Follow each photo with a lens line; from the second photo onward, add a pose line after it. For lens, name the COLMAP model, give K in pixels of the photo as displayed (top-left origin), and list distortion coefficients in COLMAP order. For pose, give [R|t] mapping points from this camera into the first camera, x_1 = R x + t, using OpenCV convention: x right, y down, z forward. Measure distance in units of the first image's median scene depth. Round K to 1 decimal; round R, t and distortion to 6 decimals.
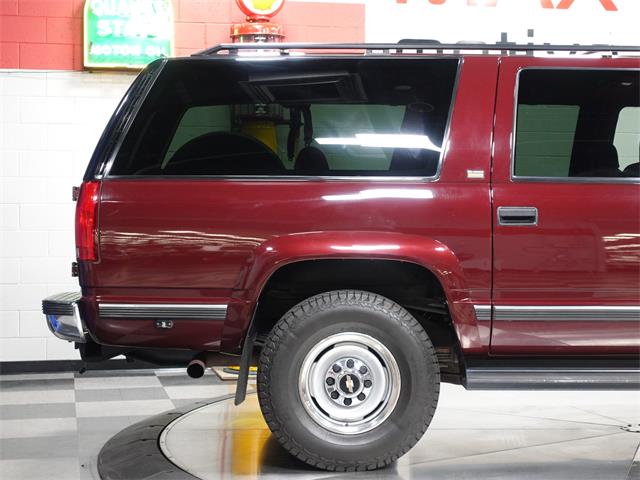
lens RADIAL K [[1173.3, 0, 320.0], [0, 1173.3, 240.0], [0, 0, 1]] dist [-0.001436, 0.011052]
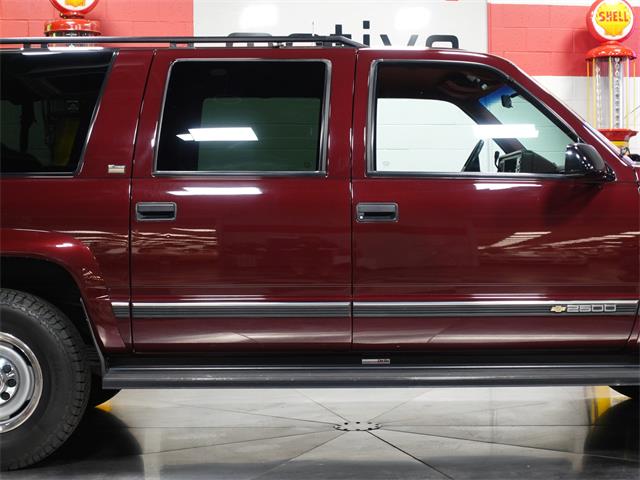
lens RADIAL K [[1173.3, 0, 320.0], [0, 1173.3, 240.0], [0, 0, 1]] dist [-0.001436, 0.011052]
pose [[0.999081, -0.009567, -0.041780, 0.290236], [0.009713, 0.999947, 0.003287, 0.001471], [0.041746, -0.003689, 0.999121, 0.021002]]
